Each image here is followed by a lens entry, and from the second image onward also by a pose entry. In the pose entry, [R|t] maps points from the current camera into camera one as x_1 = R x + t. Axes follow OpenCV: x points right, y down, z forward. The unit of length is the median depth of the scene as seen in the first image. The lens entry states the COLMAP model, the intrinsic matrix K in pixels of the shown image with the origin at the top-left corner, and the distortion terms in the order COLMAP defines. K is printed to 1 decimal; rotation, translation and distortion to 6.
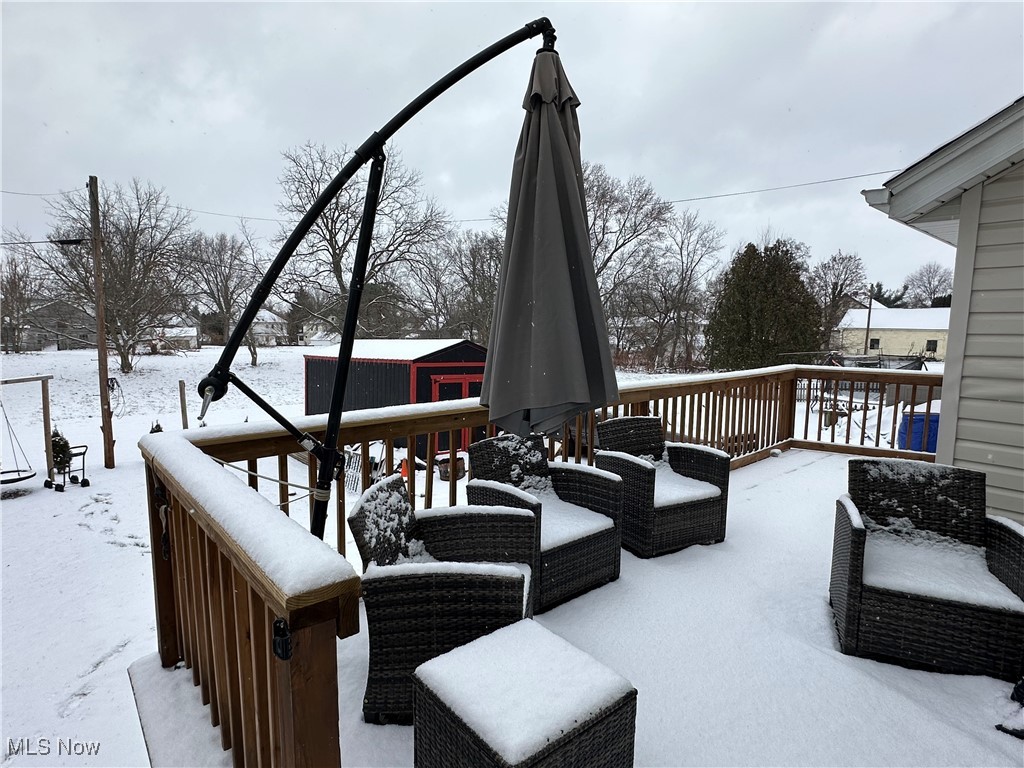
lens RADIAL K [[548.3, 0, 512.4], [0, 548.3, 386.9], [0, 0, 1]] dist [-0.003308, 0.000071]
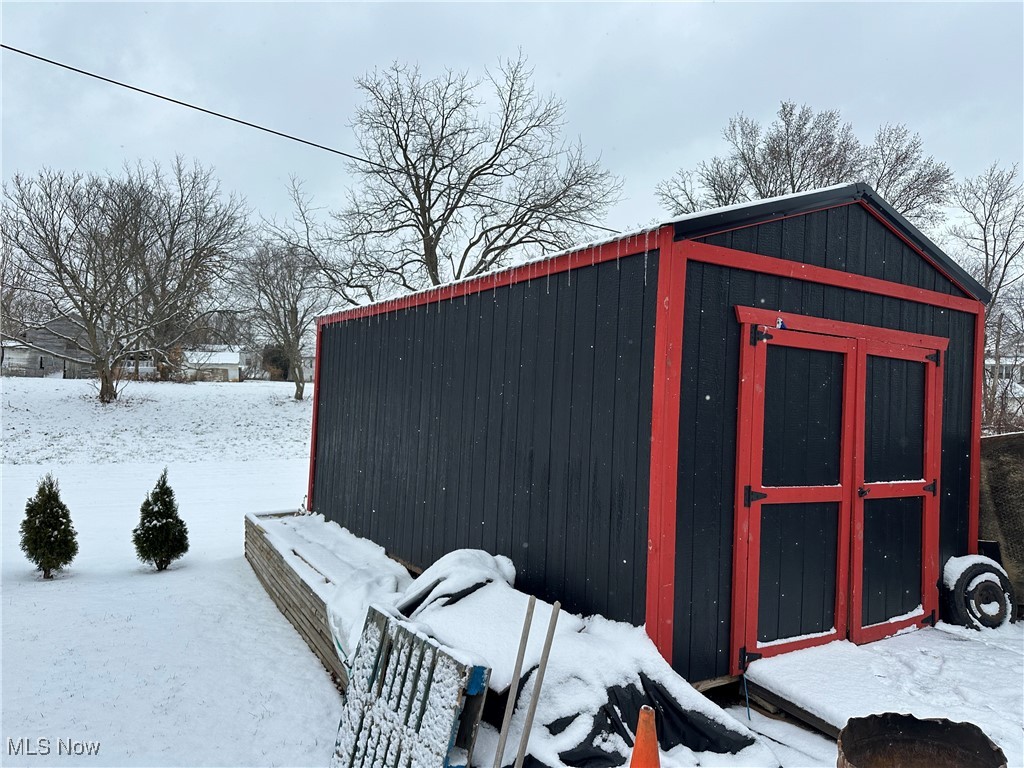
lens RADIAL K [[719.5, 0, 520.4], [0, 719.5, 394.3], [0, 0, 1]] dist [0.054239, -0.066206]
pose [[0.982312, 0.020863, -0.186088, -0.050167], [-0.036357, 0.996112, -0.080246, 0.012090], [0.183690, 0.085592, 0.979251, 0.190937]]
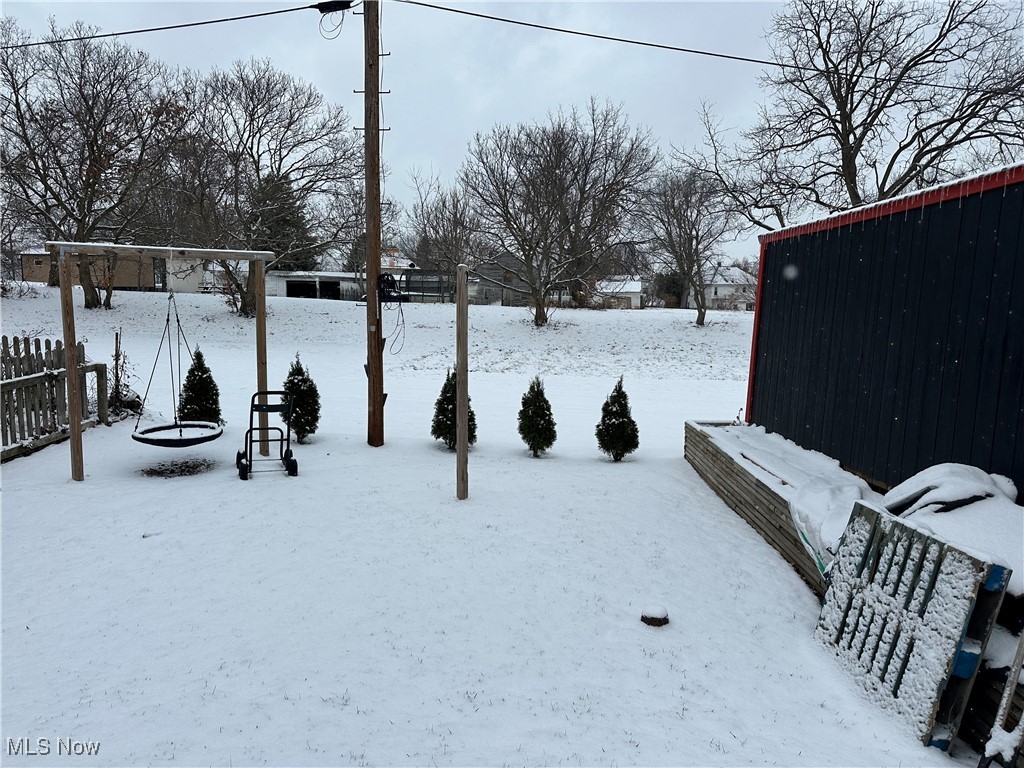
lens RADIAL K [[719.5, 0, 505.8], [0, 719.5, 380.2], [0, 0, 1]] dist [0.054239, -0.066206]
pose [[0.744444, 0.081788, -0.662656, -0.057055], [-0.080641, 0.996218, 0.032363, 0.016537], [0.662797, 0.029345, 0.748224, 0.174922]]
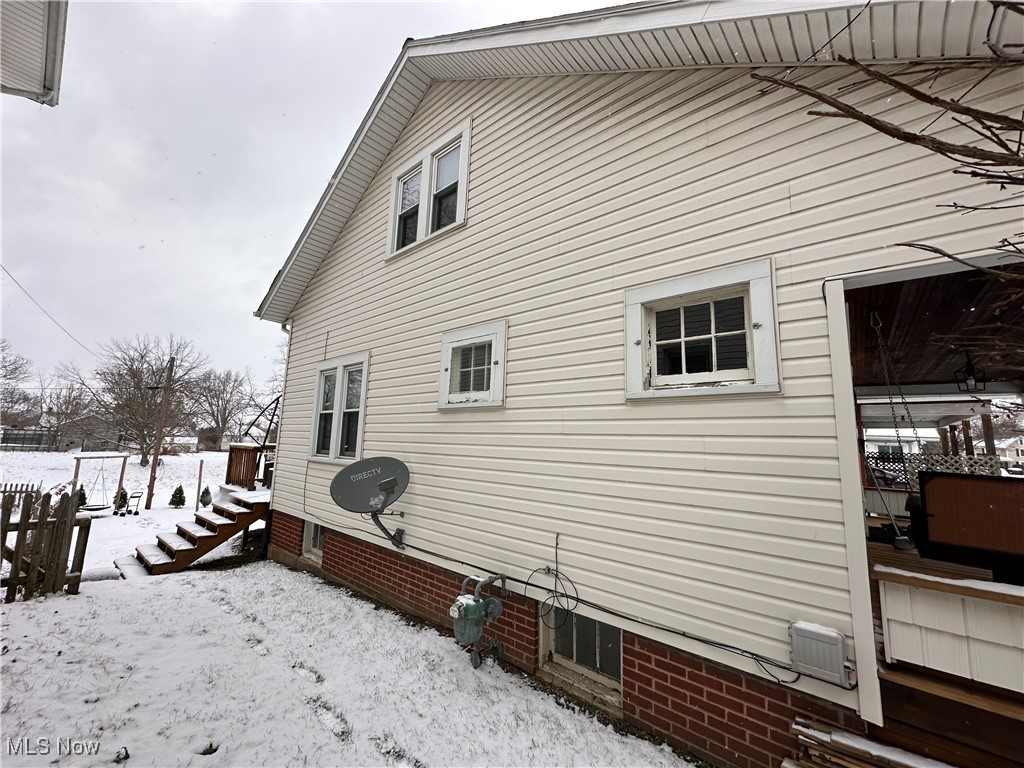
lens RADIAL K [[406.9, 0, 510.9], [0, 406.9, 387.6], [0, 0, 1]] dist [0.000438, 0.000088]
pose [[0.989672, 0.040984, 0.137369, 0.078396], [-0.005755, 0.968847, -0.247593, 0.026552], [-0.143237, 0.244246, 0.959076, -0.174874]]
